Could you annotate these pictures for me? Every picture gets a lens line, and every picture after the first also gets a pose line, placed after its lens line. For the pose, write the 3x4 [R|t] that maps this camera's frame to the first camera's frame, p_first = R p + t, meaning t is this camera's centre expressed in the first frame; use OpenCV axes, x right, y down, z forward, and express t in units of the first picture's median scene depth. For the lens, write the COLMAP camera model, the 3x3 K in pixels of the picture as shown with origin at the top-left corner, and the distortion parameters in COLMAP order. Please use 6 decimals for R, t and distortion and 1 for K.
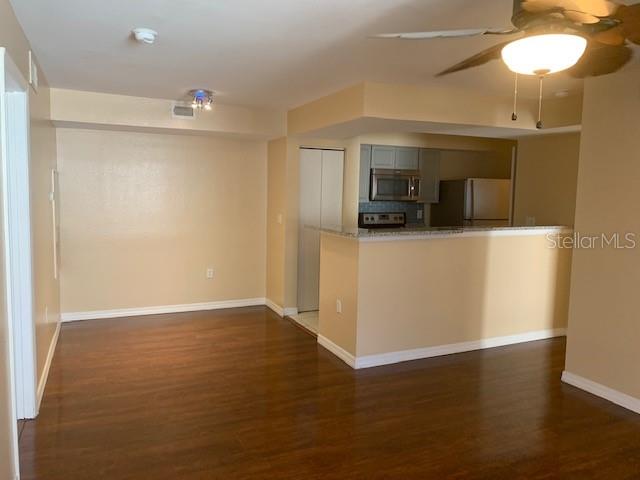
lens RADIAL K [[489.5, 0, 320.0], [0, 489.5, 240.0], [0, 0, 1]] dist [0.066479, -0.098786]
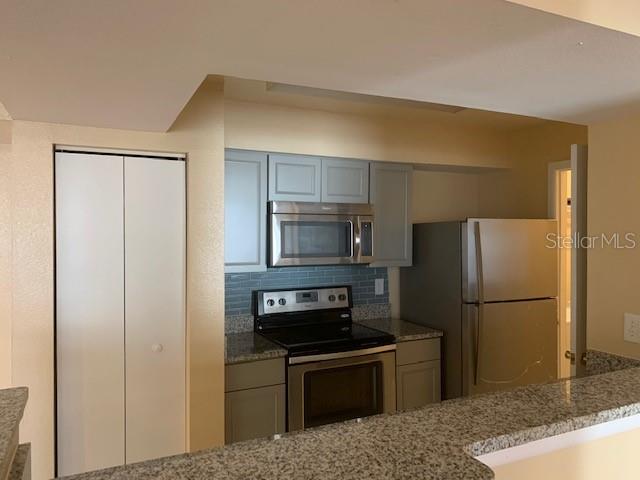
lens RADIAL K [[477.0, 0, 320.0], [0, 477.0, 240.0], [0, 0, 1]] dist [0.005348, 0.000170]
pose [[0.999622, -0.019561, 0.019333, 0.142526], [0.021117, 0.996256, -0.083829, -0.067197], [-0.017621, 0.084205, 0.996293, 0.529595]]
